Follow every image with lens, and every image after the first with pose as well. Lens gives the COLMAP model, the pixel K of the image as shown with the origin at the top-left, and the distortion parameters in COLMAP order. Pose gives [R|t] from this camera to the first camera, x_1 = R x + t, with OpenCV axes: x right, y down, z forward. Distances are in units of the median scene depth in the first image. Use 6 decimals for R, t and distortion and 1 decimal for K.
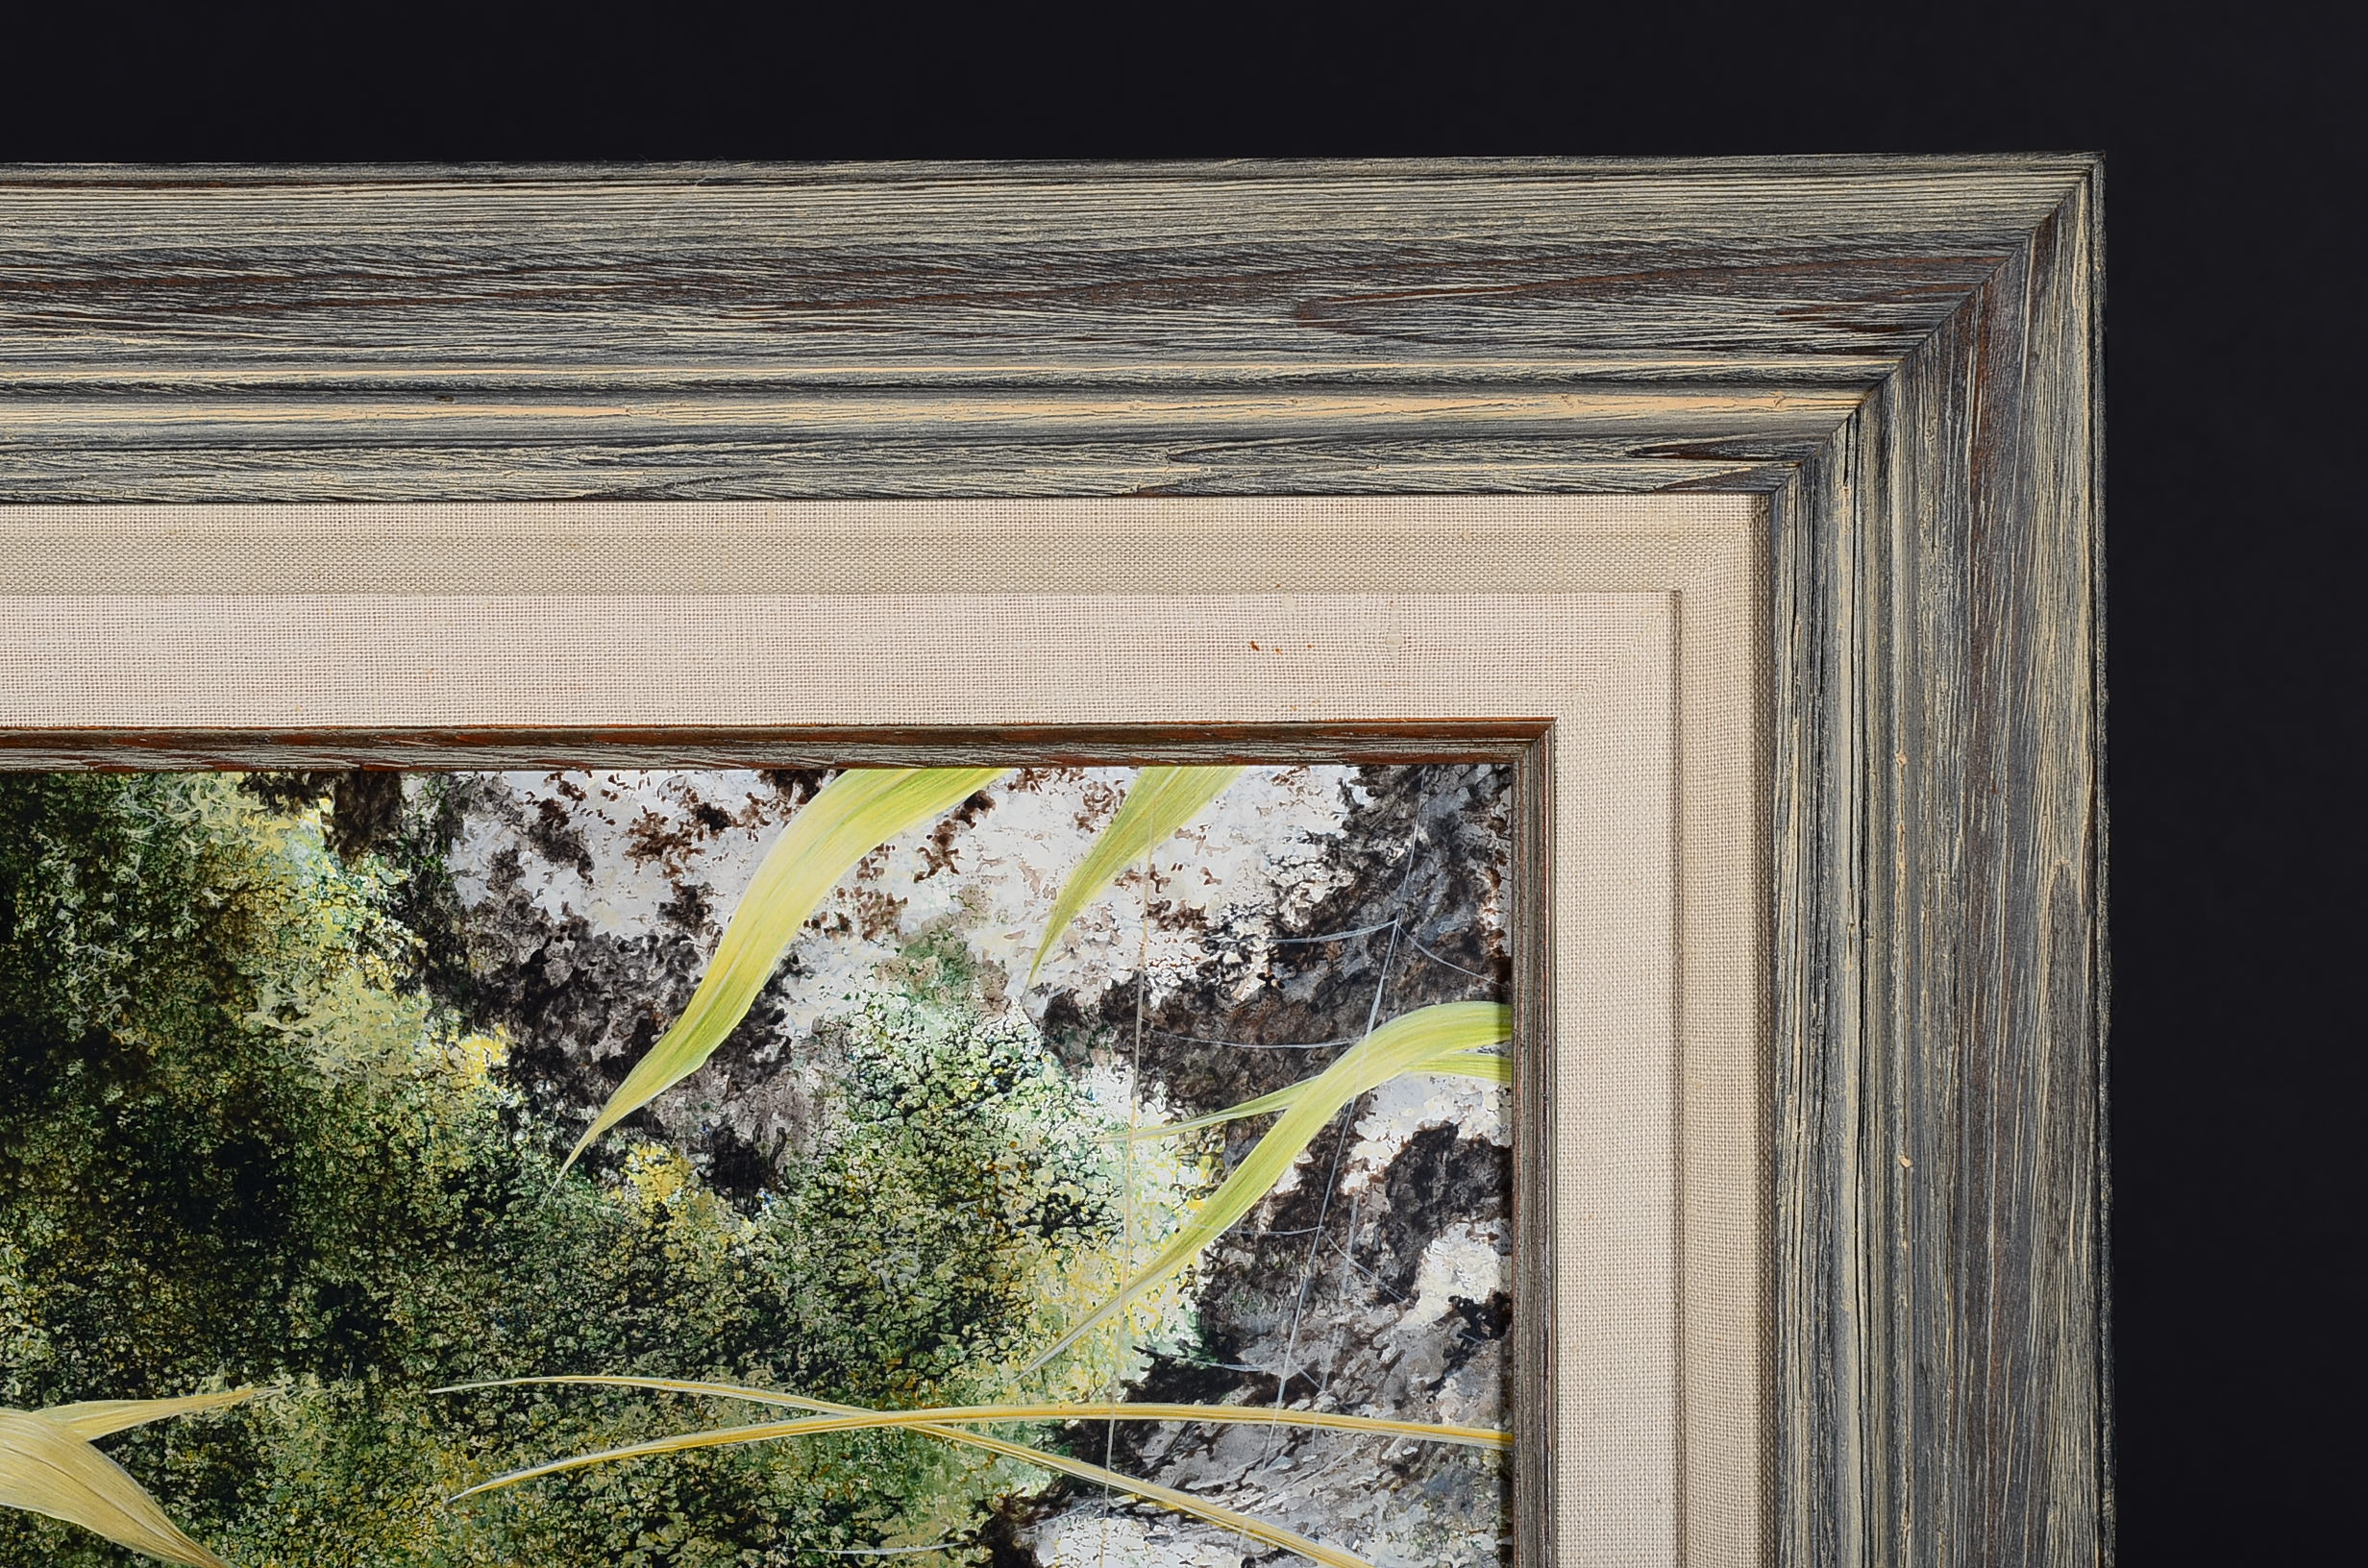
lens RADIAL K [[6650.0, 0, 1182.0], [0, 6650.0, 783.9], [0, 0, 1]] dist [0.135244, 0.000000]
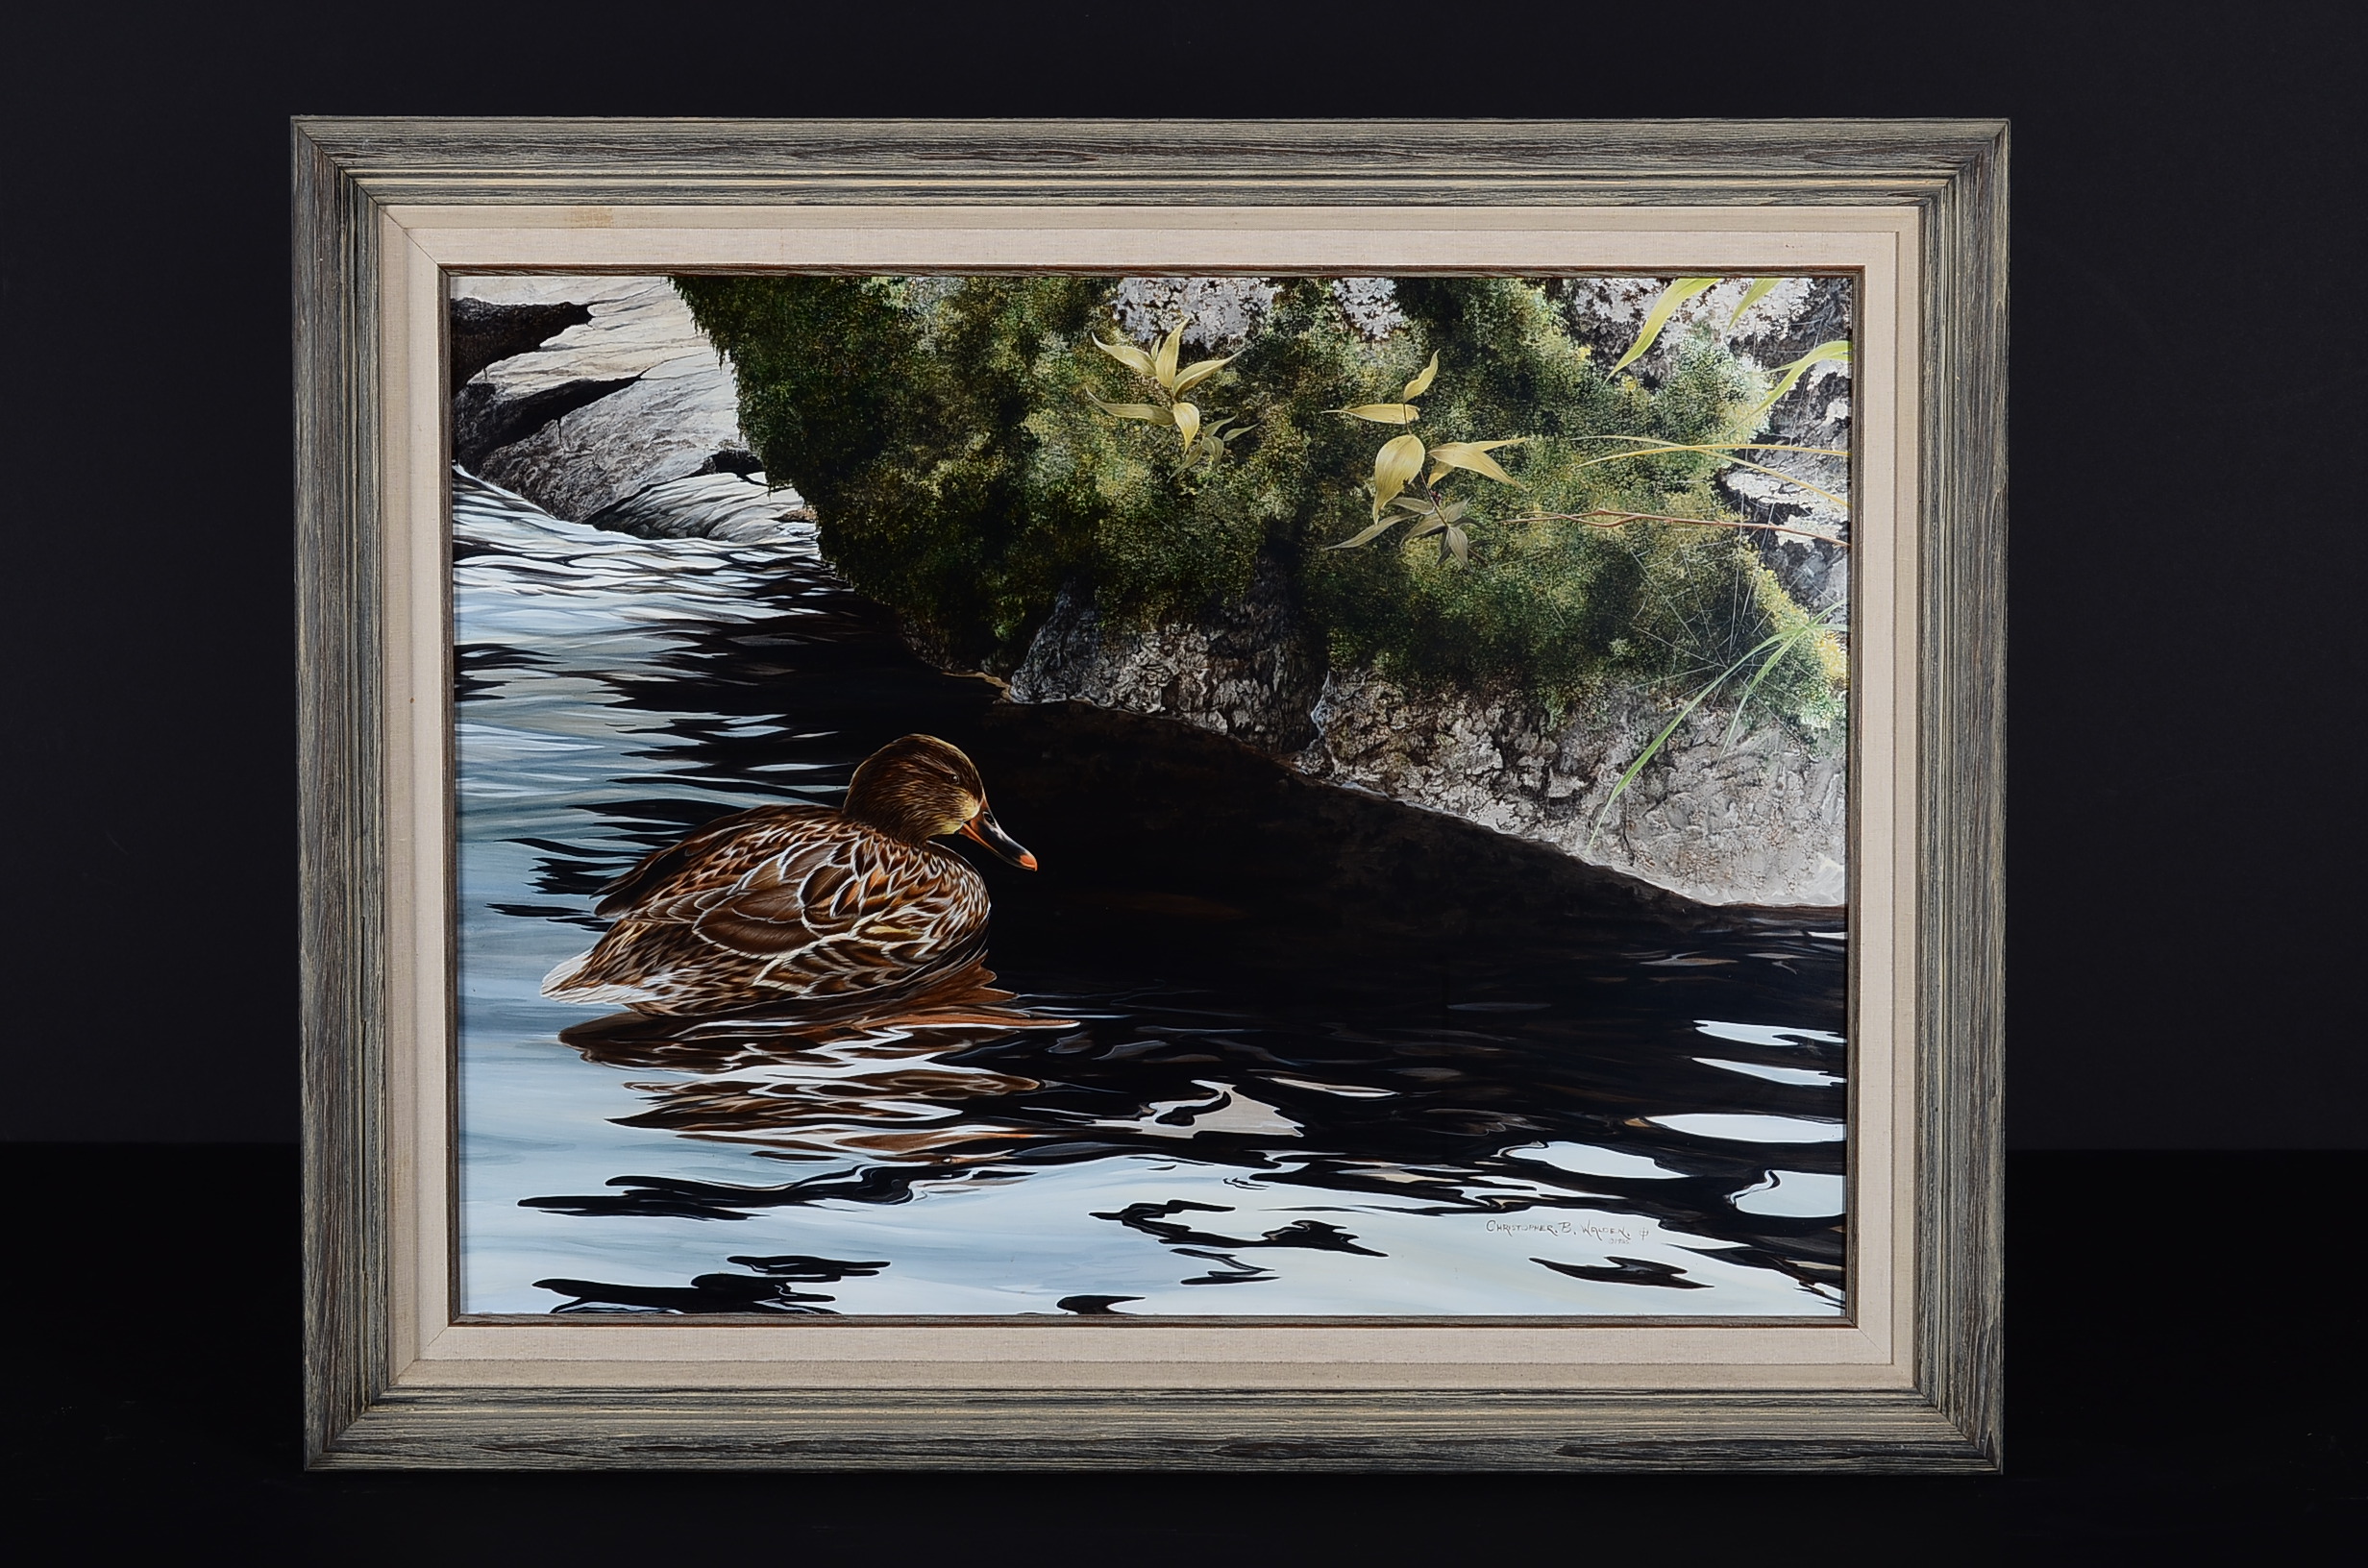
lens RADIAL K [[4069.4, 0, 1189.2], [0, 4069.4, 788.5], [0, 0, 1]] dist [-0.000625, 0.000000]
pose [[0.999967, 0.005835, -0.005665, -0.317980], [-0.005476, 0.998103, 0.061326, 0.149165], [0.006012, -0.061293, 0.998102, -1.358352]]
